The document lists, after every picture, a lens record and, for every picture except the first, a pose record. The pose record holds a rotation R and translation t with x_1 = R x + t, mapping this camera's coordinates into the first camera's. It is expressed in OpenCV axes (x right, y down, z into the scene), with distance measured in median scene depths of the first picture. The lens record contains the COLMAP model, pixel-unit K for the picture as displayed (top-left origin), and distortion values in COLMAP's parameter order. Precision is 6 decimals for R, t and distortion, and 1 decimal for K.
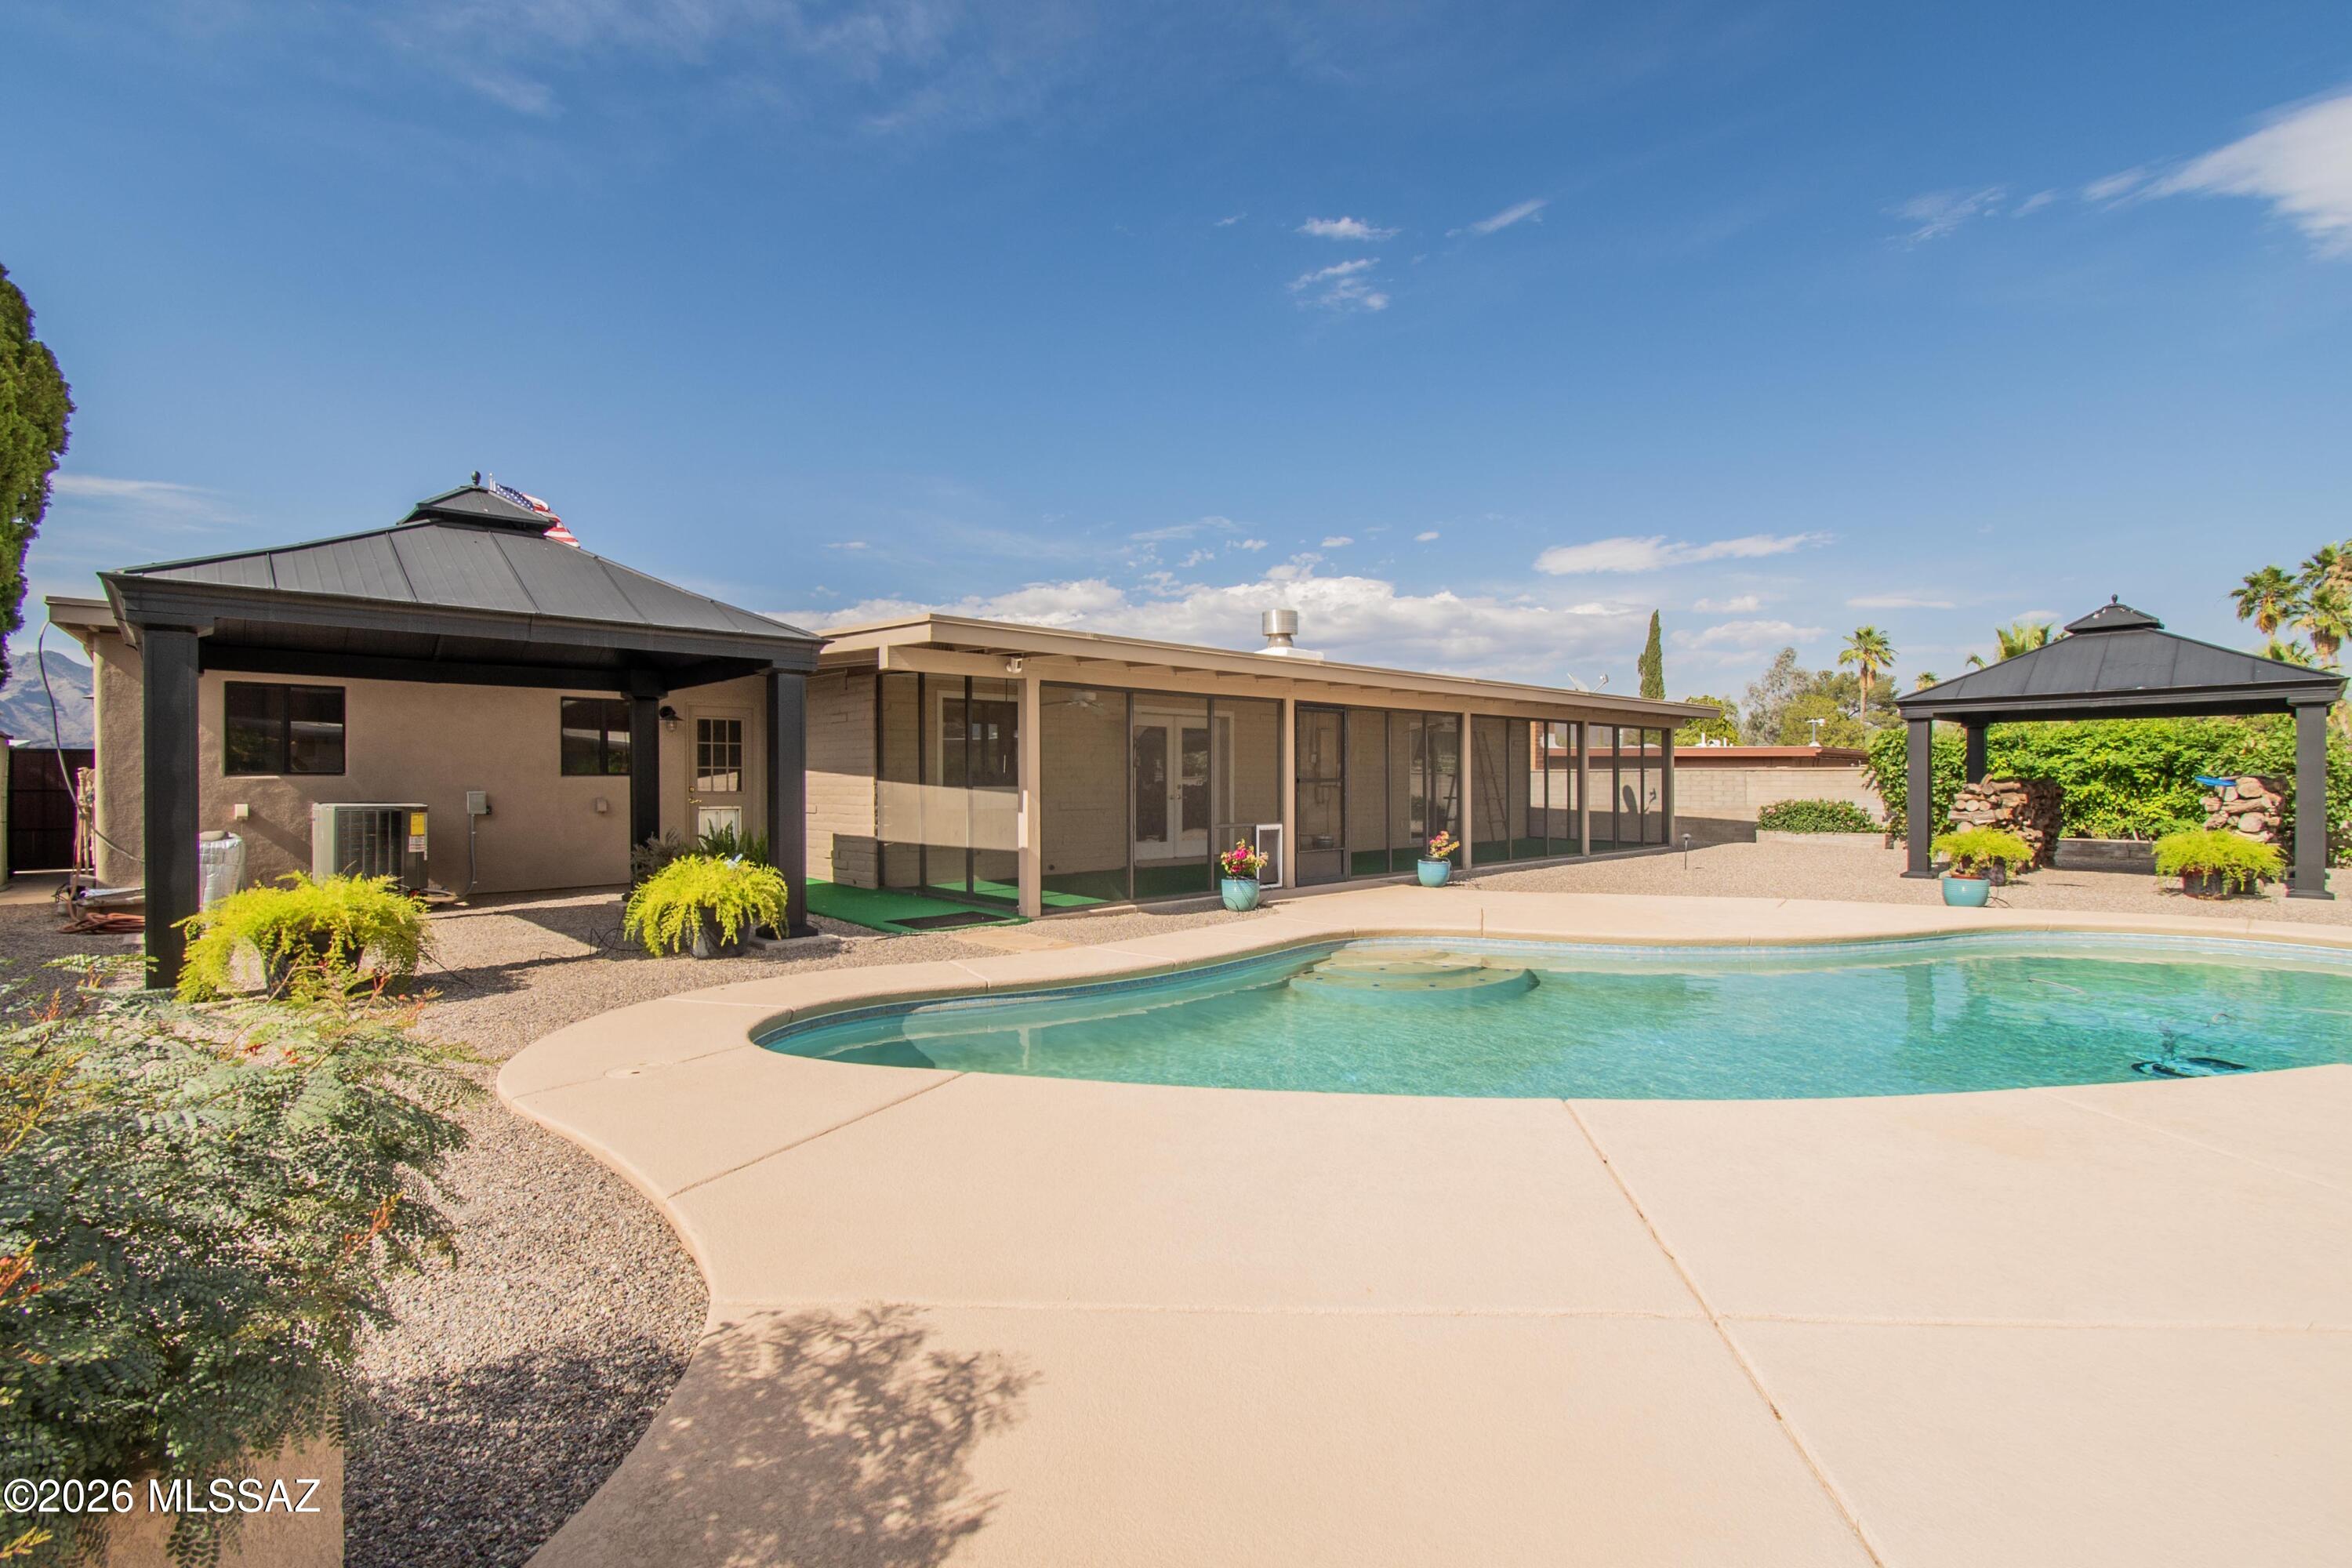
lens RADIAL K [[1046.9, 0, 1176.0], [0, 1046.9, 784.0], [0, 0, 1]] dist [0.003243, -0.000659]
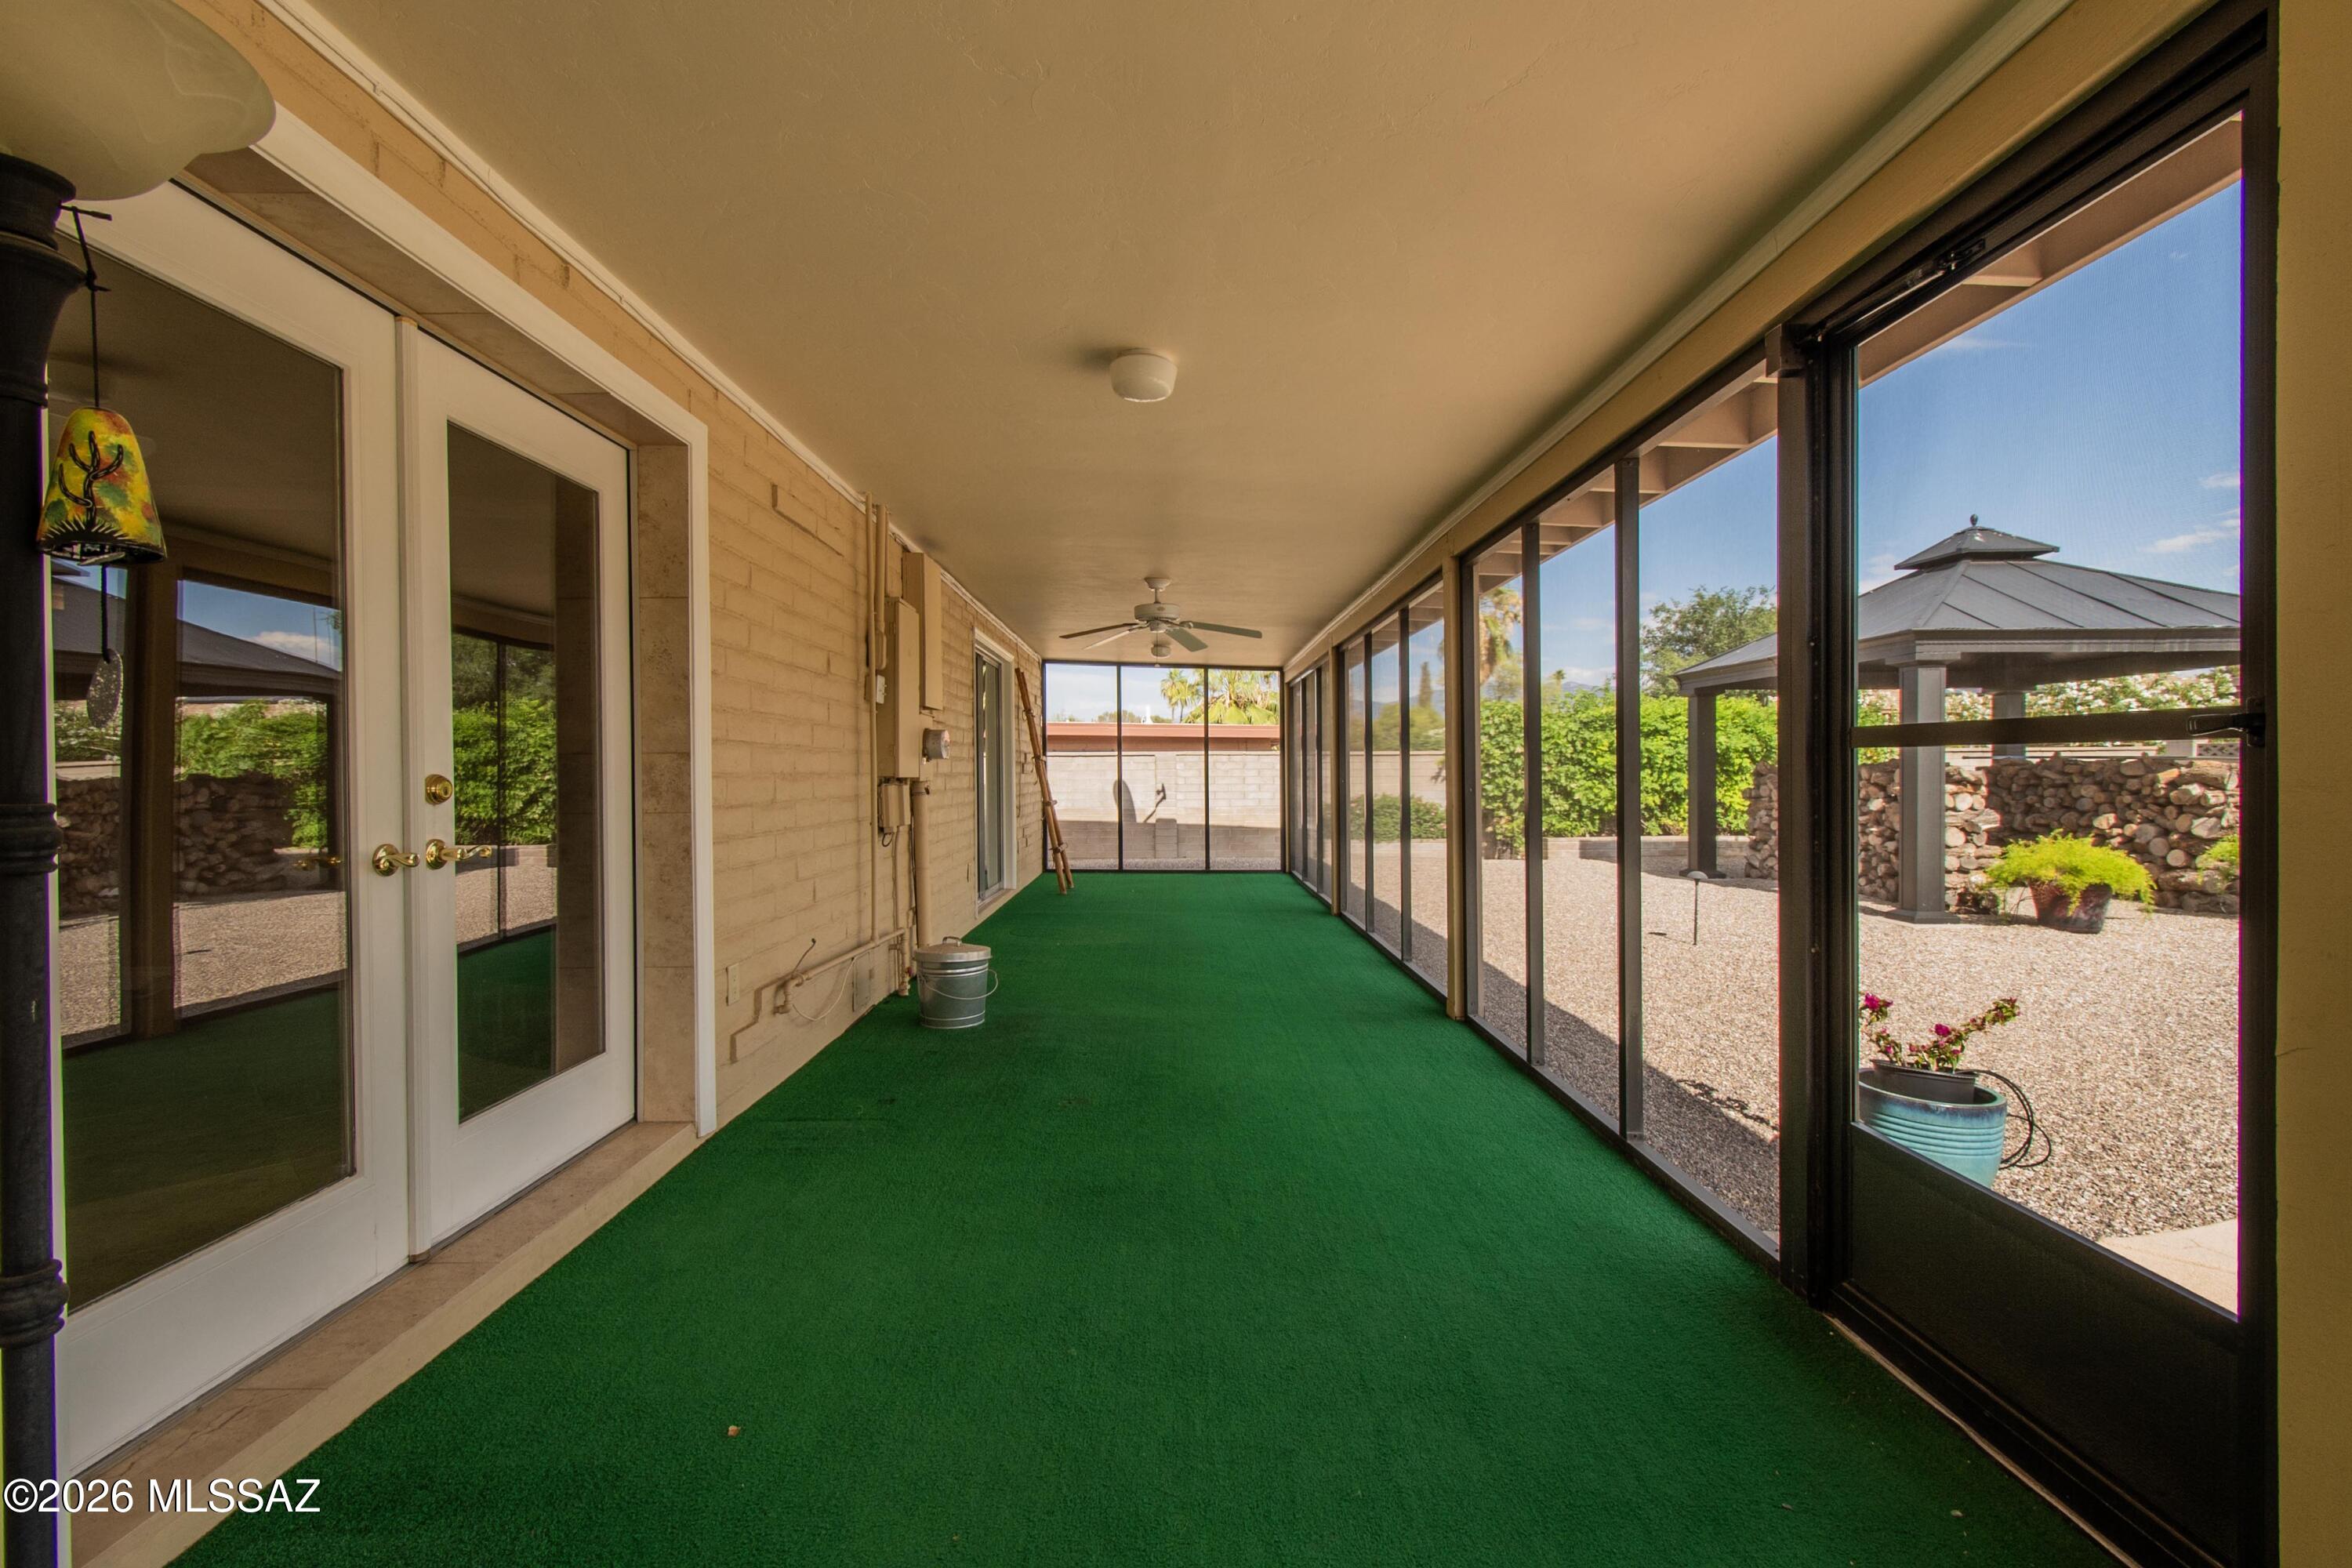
lens RADIAL K [[1046.9, 0, 1176.0], [0, 1046.9, 784.0], [0, 0, 1]] dist [0.003243, -0.000659]
pose [[0.666540, -0.008035, 0.745426, -0.027116], [0.005533, 0.999968, 0.005832, 0.002159], [-0.745449, 0.000237, 0.666562, 0.589715]]
